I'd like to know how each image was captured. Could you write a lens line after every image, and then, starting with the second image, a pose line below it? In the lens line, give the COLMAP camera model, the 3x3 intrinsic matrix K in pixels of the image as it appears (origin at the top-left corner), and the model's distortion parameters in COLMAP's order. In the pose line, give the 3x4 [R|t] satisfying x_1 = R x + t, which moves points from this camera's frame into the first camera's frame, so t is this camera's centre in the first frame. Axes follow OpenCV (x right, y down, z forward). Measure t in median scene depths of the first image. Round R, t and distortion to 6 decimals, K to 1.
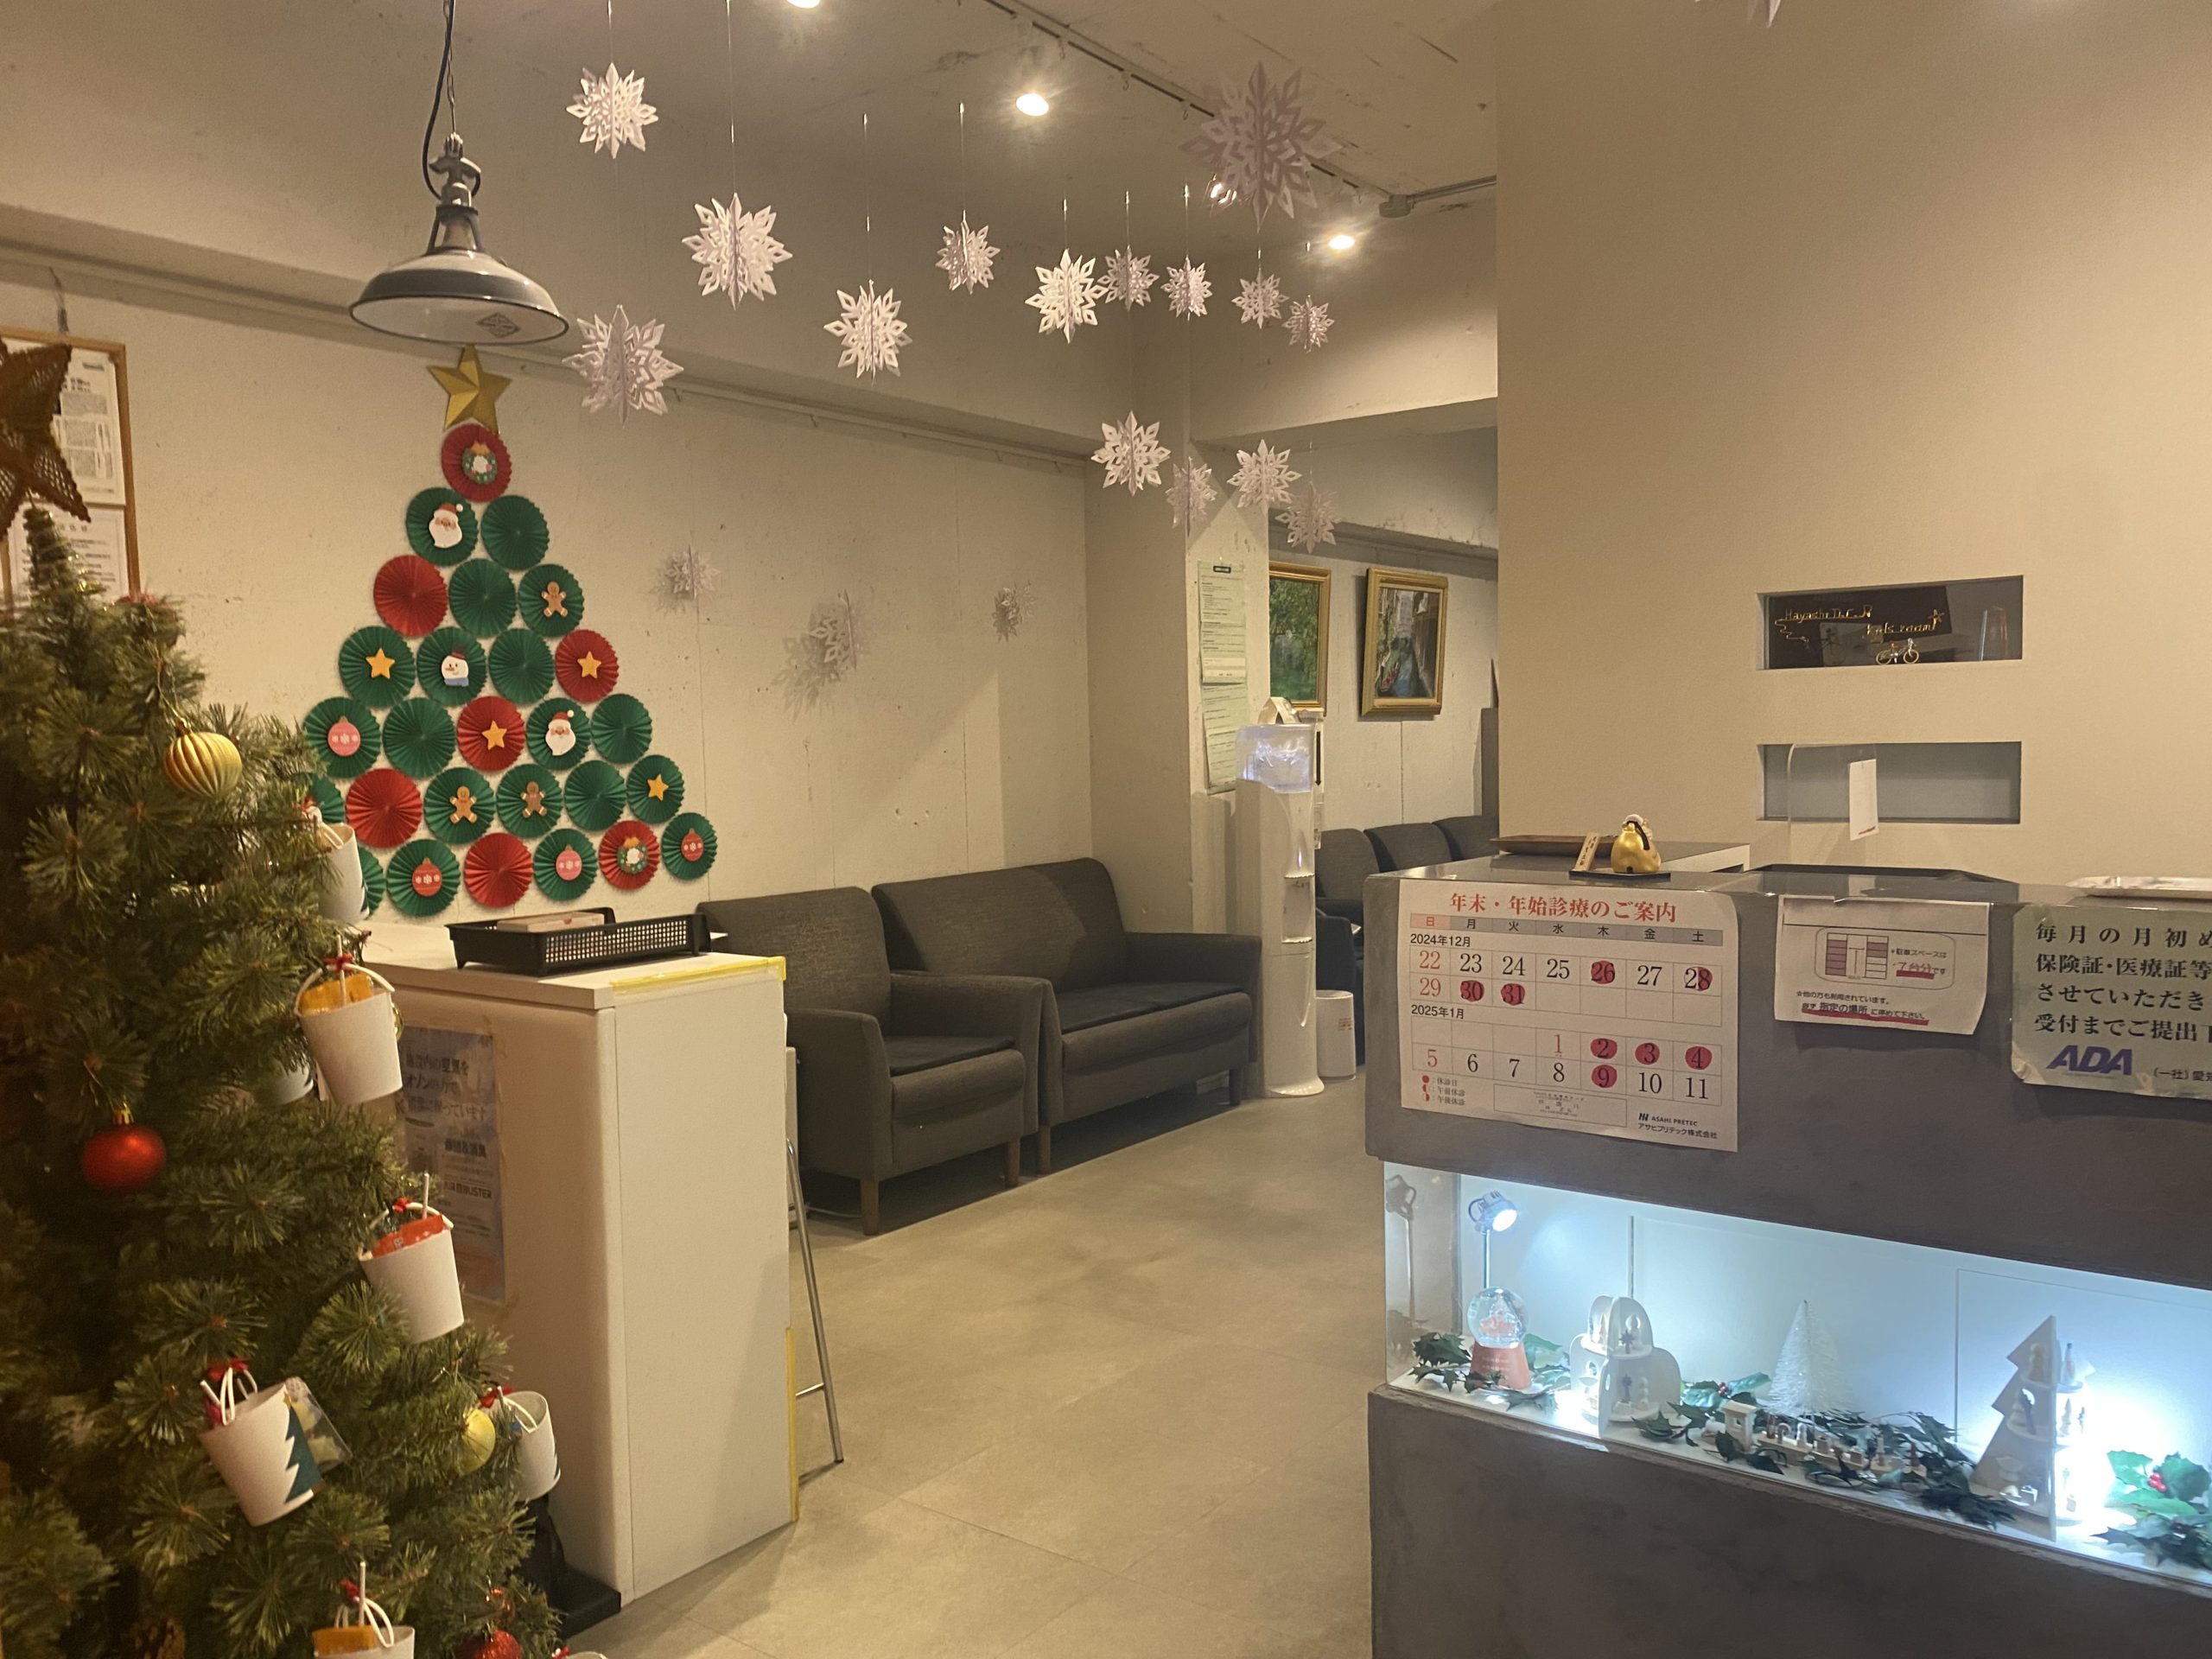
lens RADIAL K [[1736.1, 0, 1109.2], [0, 1736.1, 821.9], [0, 0, 1]] dist [0.052877, -0.029085]
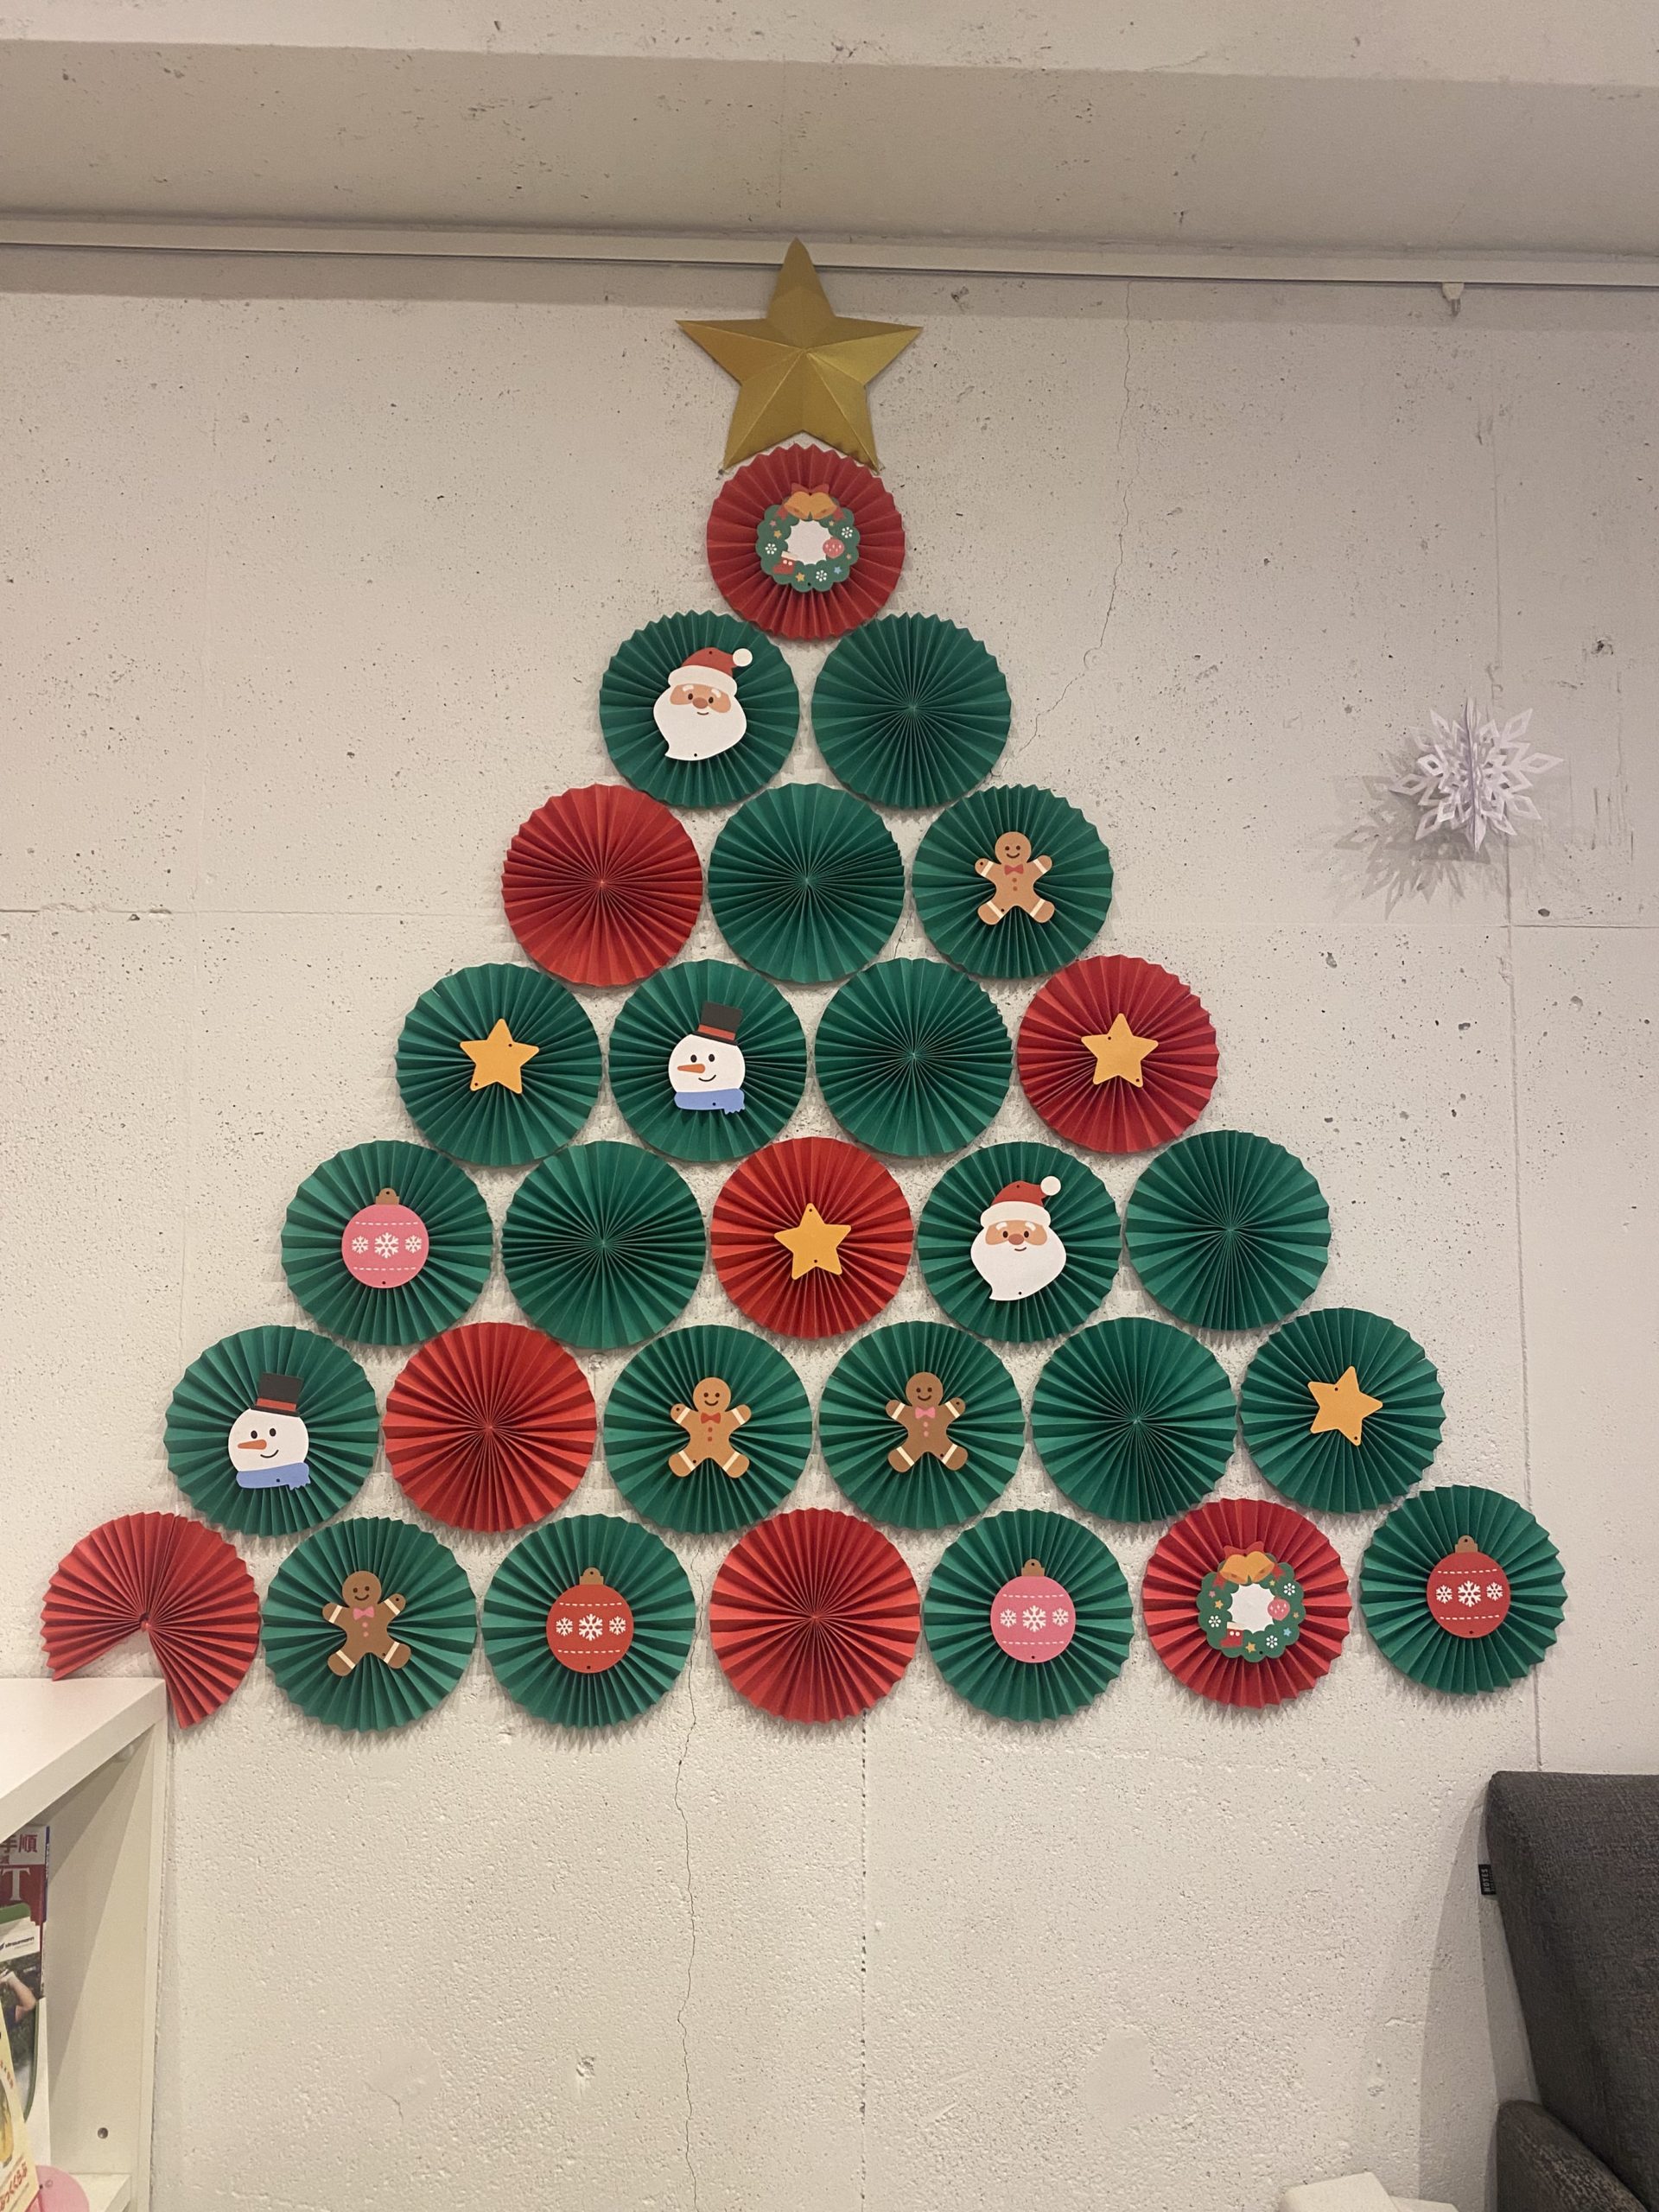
lens RADIAL K [[1736.1, 0, 833.5], [0, 1736.1, 1116.7], [0, 0, 1]] dist [0.052877, -0.029085]
pose [[0.629829, -0.046822, -0.775322, -0.059895], [-0.054233, 0.993095, -0.104029, -0.037066], [0.774839, 0.107568, 0.622940, 0.752041]]
